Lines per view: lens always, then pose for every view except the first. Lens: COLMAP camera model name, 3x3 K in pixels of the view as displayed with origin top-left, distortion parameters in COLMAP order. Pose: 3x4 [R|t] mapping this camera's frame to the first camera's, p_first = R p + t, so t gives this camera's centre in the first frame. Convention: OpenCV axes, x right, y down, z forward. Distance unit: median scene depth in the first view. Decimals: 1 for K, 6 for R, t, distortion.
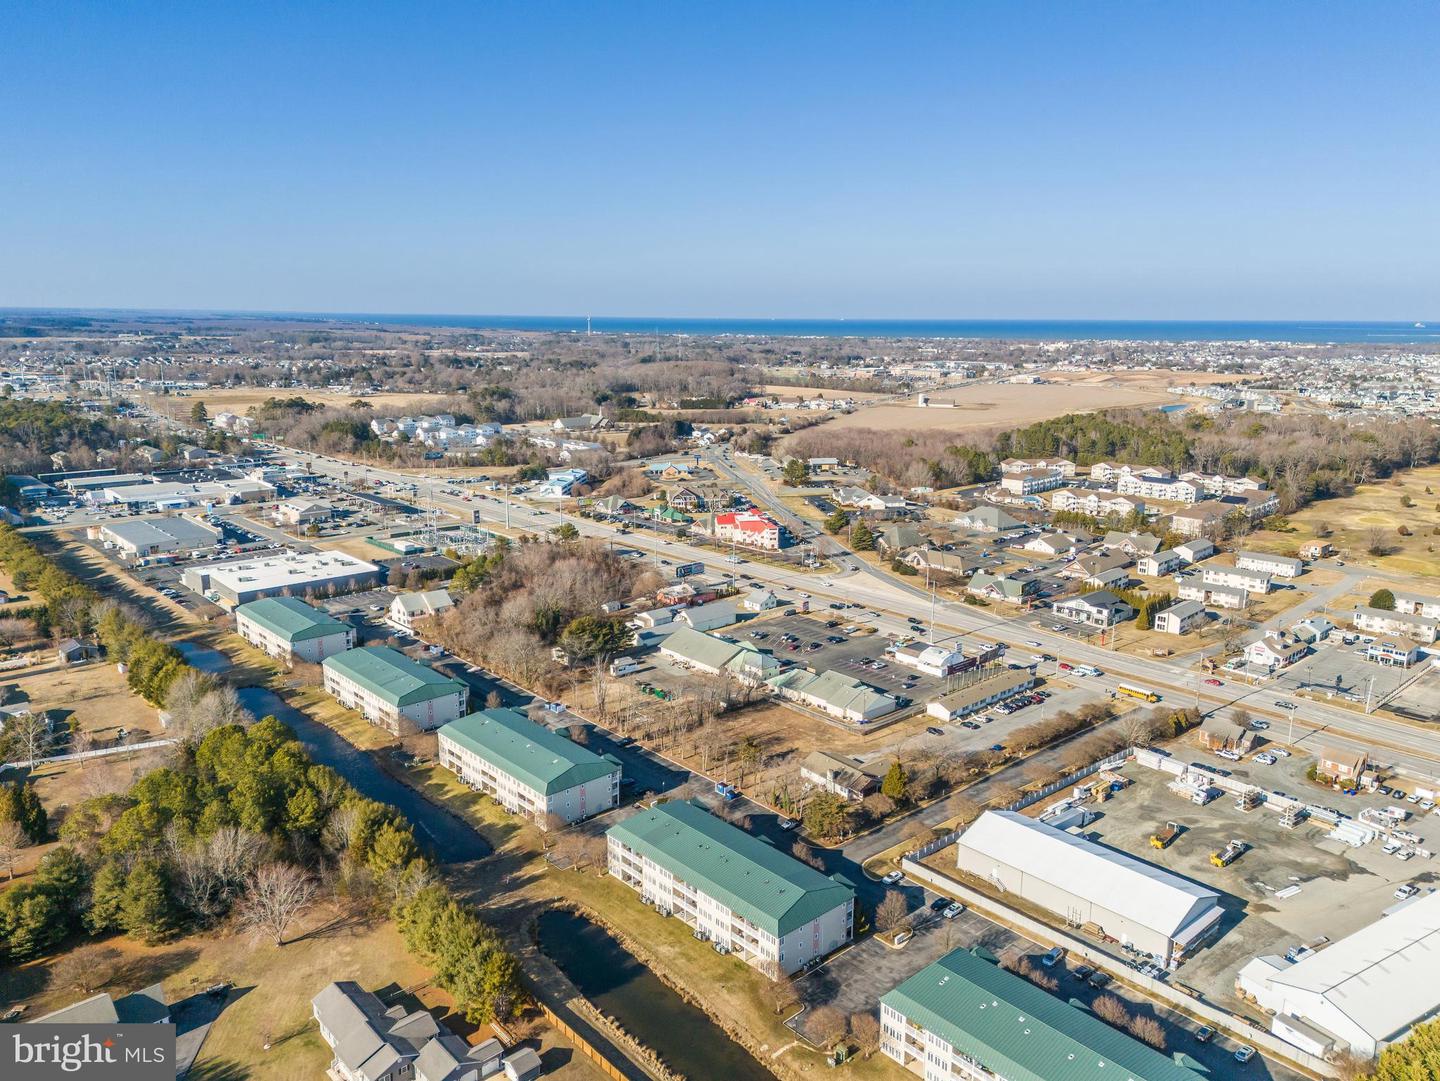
lens RADIAL K [[1036.3, 0, 720.0], [0, 1036.3, 540.5], [0, 0, 1]] dist [0.001107, 0.000098]
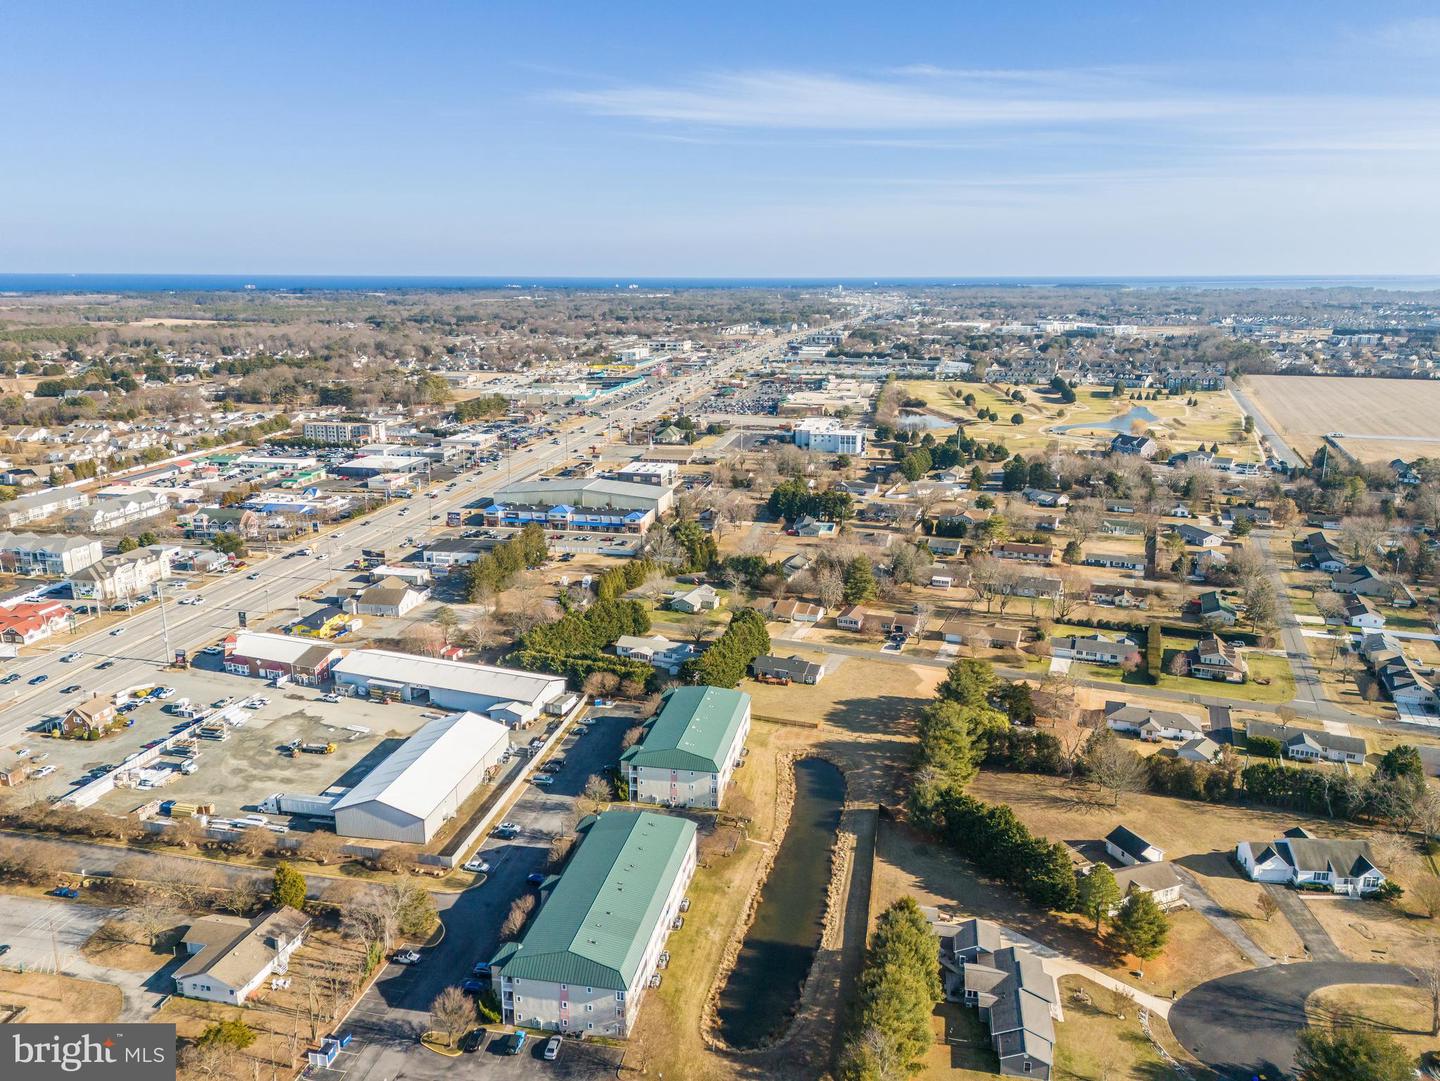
lens RADIAL K [[1036.3, 0, 720.0], [0, 1036.3, 540.5], [0, 0, 1]] dist [0.001107, 0.000098]
pose [[-0.600558, -0.200959, 0.773916, -0.706807], [0.163546, 0.916566, 0.364911, -0.285861], [-0.782677, 0.345721, -0.517585, 1.325916]]
